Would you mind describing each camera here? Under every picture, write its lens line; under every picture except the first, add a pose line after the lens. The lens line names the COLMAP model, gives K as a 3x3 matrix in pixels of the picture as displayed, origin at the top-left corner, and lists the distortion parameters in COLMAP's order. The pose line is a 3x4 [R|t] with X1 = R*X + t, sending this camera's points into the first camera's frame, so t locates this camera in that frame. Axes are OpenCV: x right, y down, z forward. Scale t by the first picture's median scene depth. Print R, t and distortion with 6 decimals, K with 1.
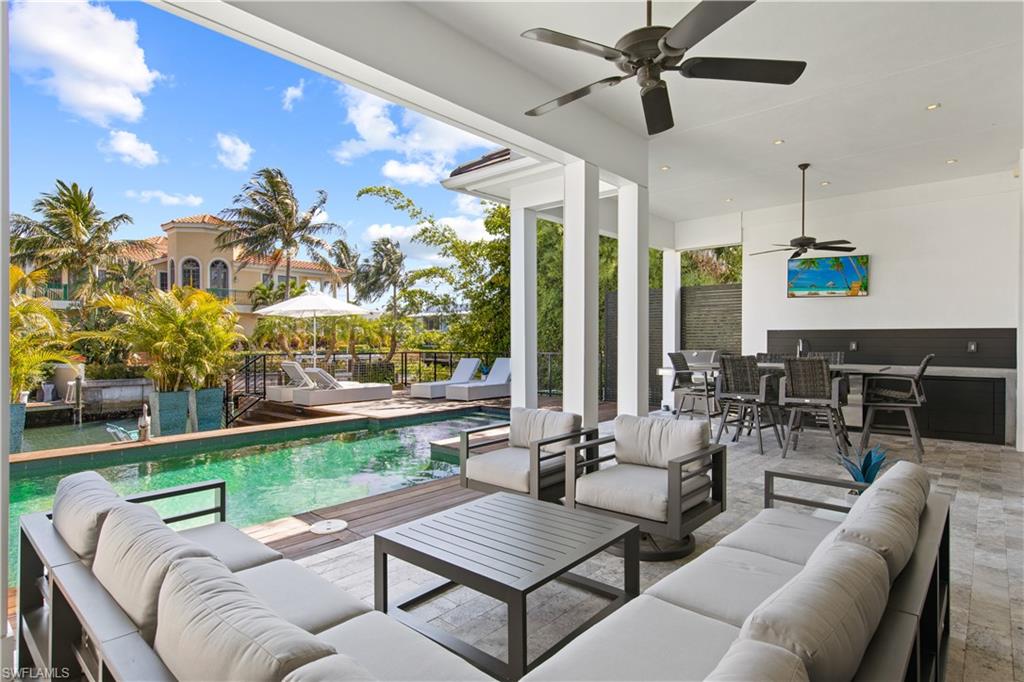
lens RADIAL K [[537.2, 0, 510.8], [0, 537.2, 342.3], [0, 0, 1]] dist [0.014410, -0.000518]
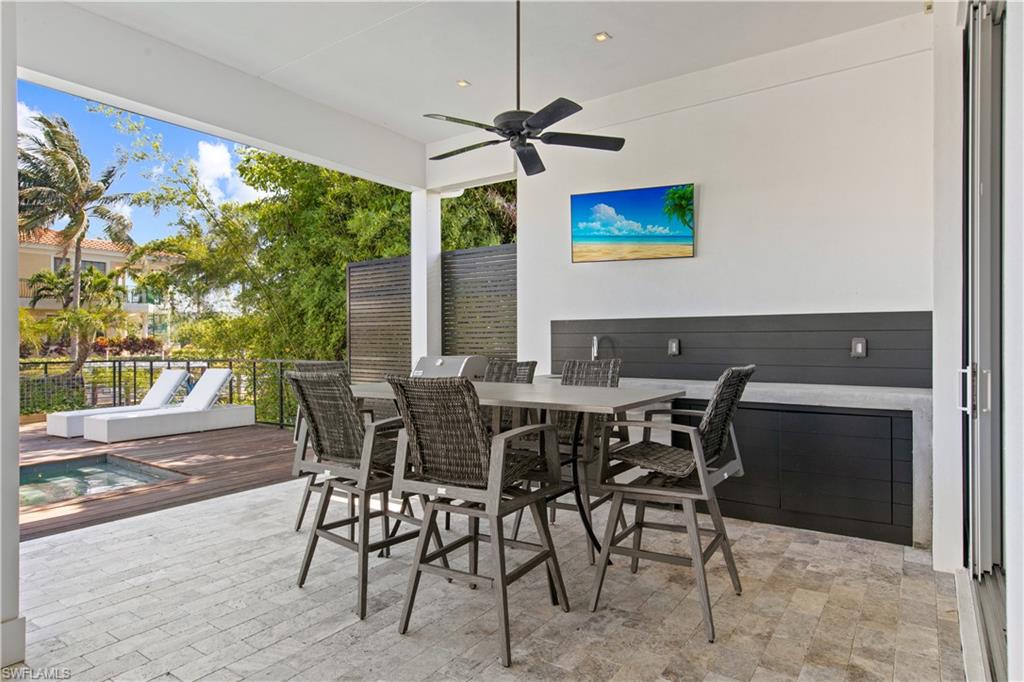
lens RADIAL K [[579.3, 0, 512.0], [0, 579.3, 342.3], [0, 0, 1]] dist [0.009237, 0.002165]
pose [[0.992733, -0.005100, 0.120228, 0.315561], [0.005597, 0.999977, -0.003797, 0.002890], [-0.120206, 0.004443, 0.992739, 0.336468]]
